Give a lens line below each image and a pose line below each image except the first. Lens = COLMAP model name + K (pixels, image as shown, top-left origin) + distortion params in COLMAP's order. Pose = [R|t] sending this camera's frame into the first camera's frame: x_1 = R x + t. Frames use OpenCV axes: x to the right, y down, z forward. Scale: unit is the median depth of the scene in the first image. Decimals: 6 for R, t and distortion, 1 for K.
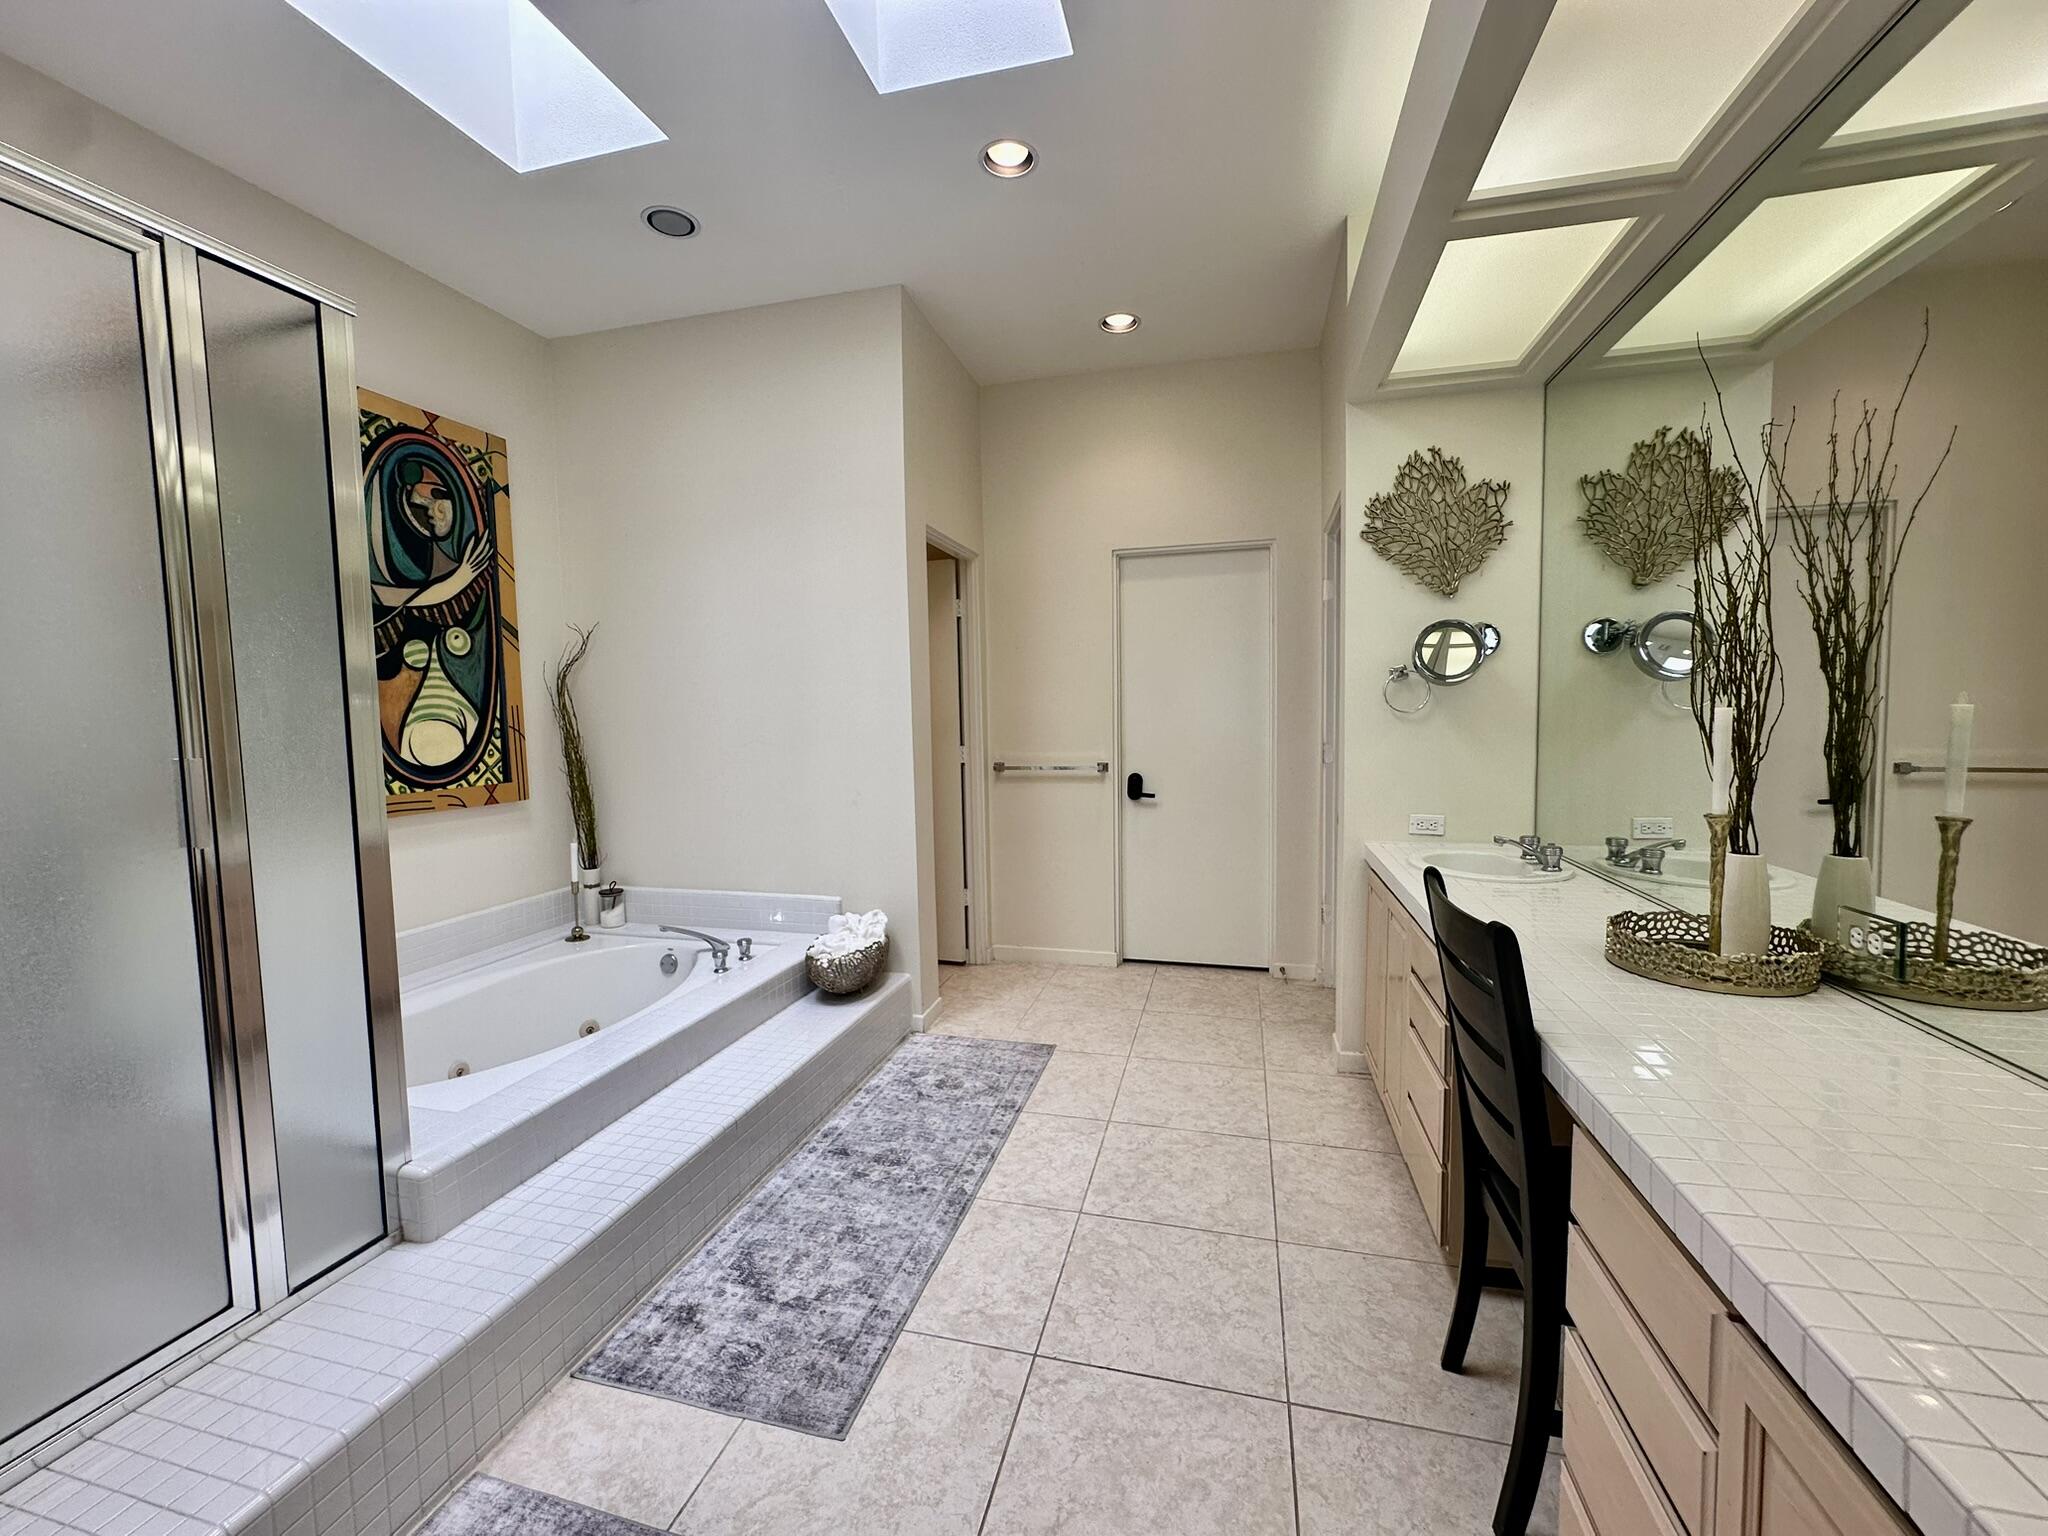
lens RADIAL K [[825.0, 0, 1026.5], [0, 825.0, 768.4], [0, 0, 1]] dist [-0.003650, 0.001723]
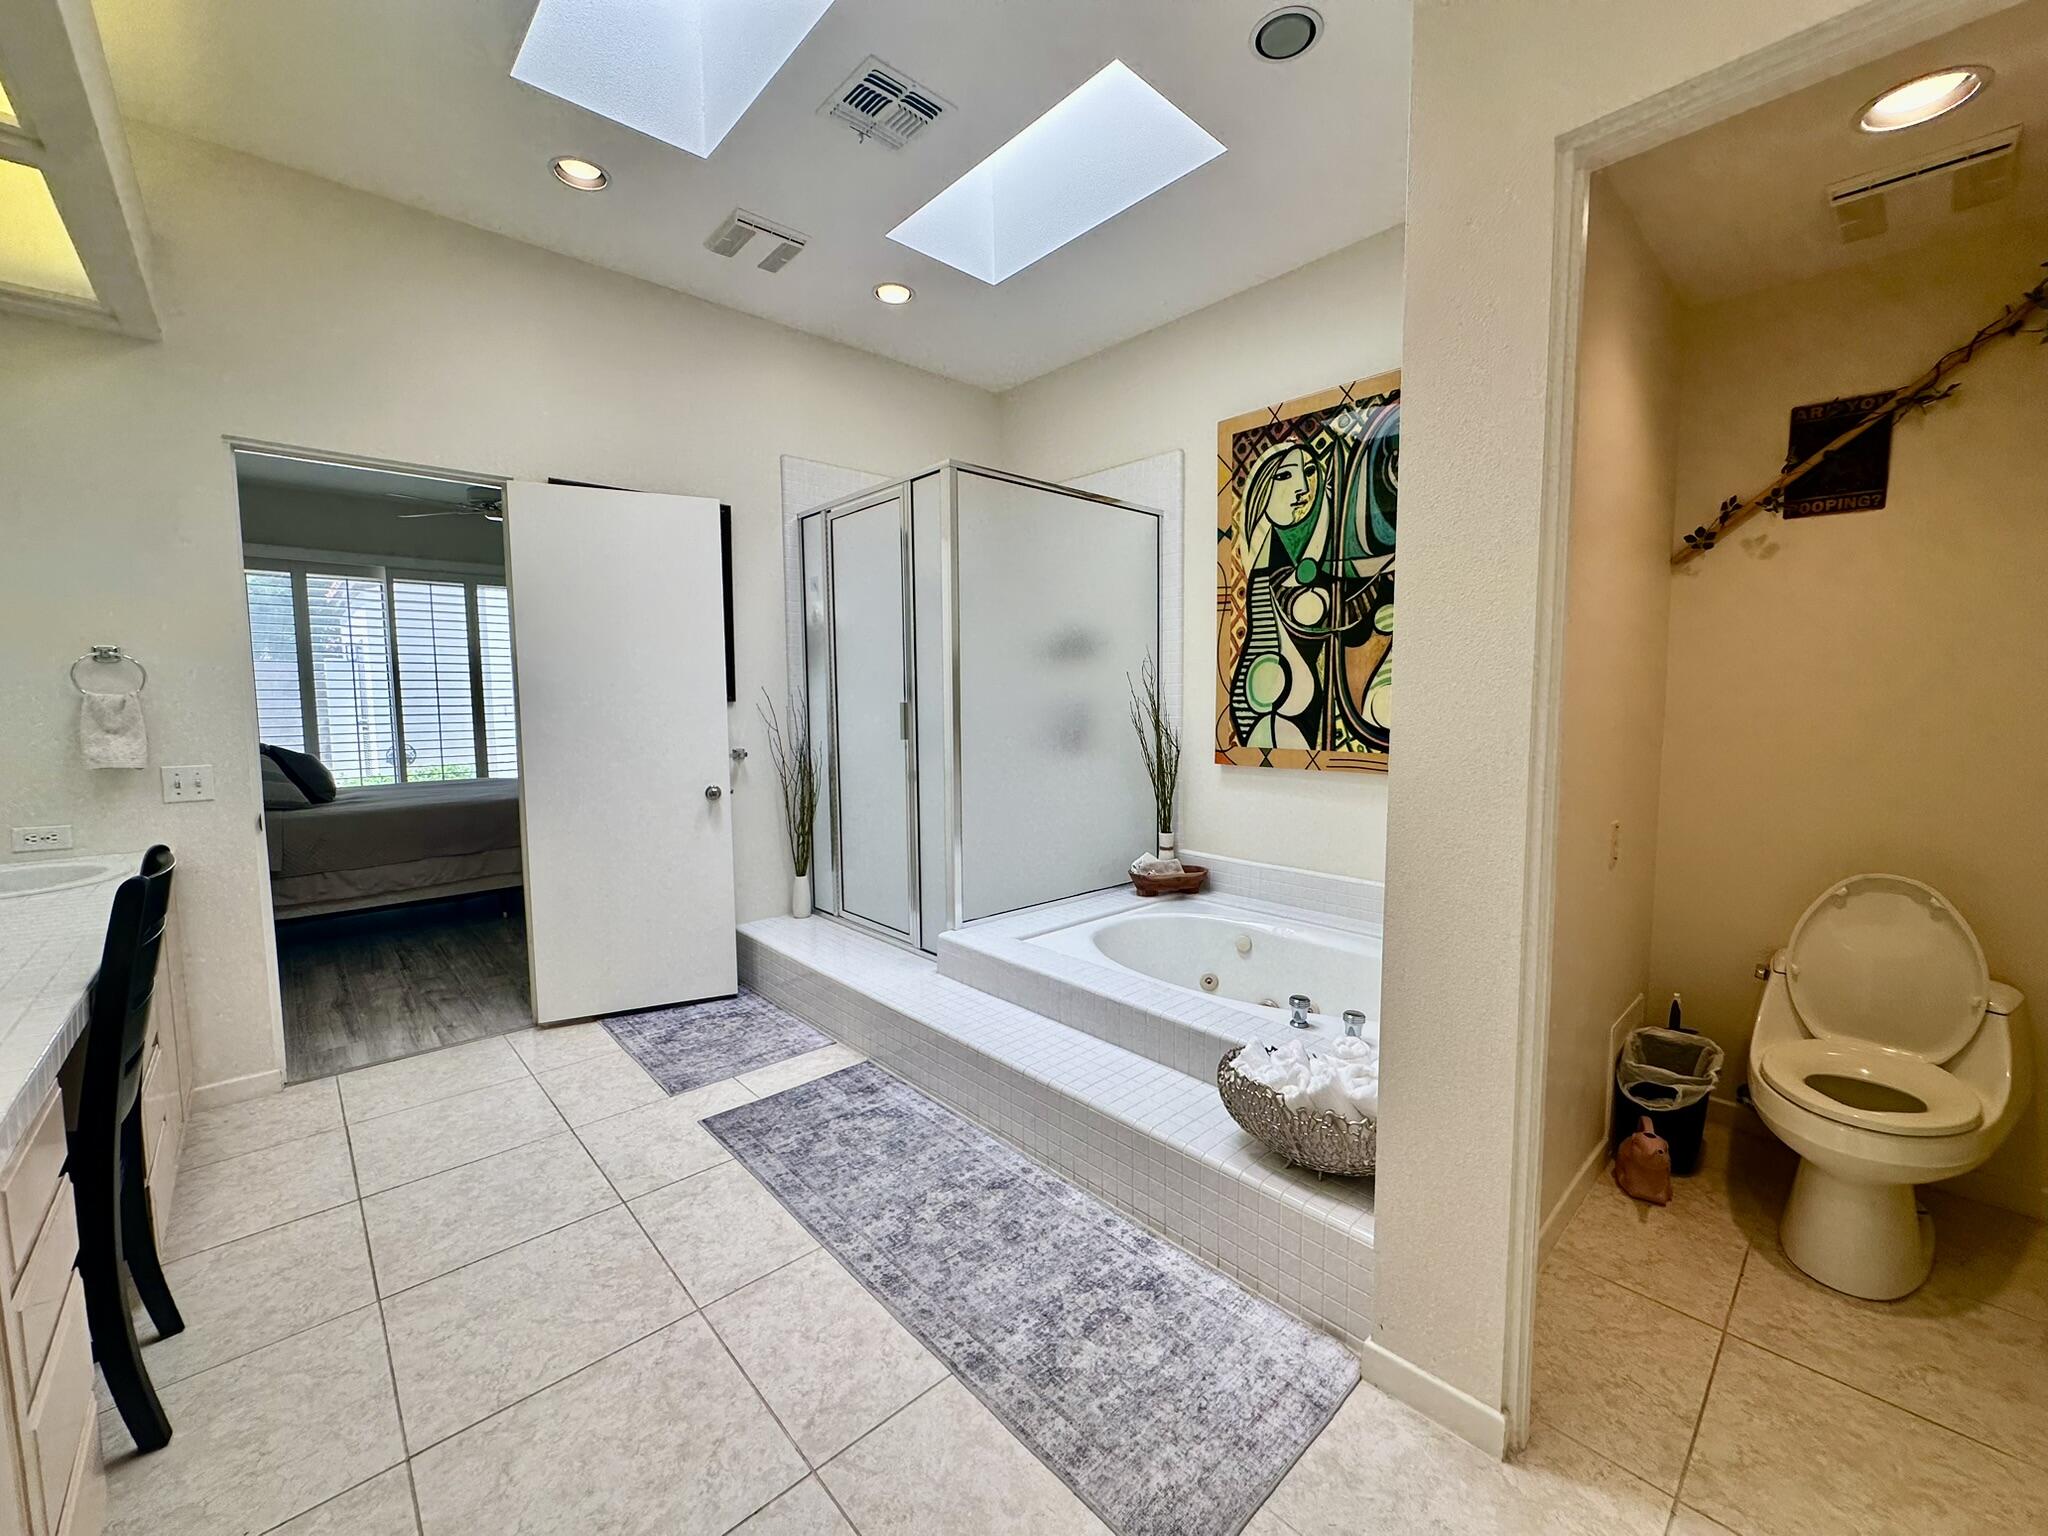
lens RADIAL K [[825.0, 0, 1033.8], [0, 825.0, 768.3], [0, 0, 1]] dist [-0.003650, 0.001723]
pose [[-0.542707, 0.095881, -0.834432, 0.415817], [-0.039666, 0.989429, 0.139489, -0.090420], [0.838985, 0.108801, -0.533167, 1.344248]]
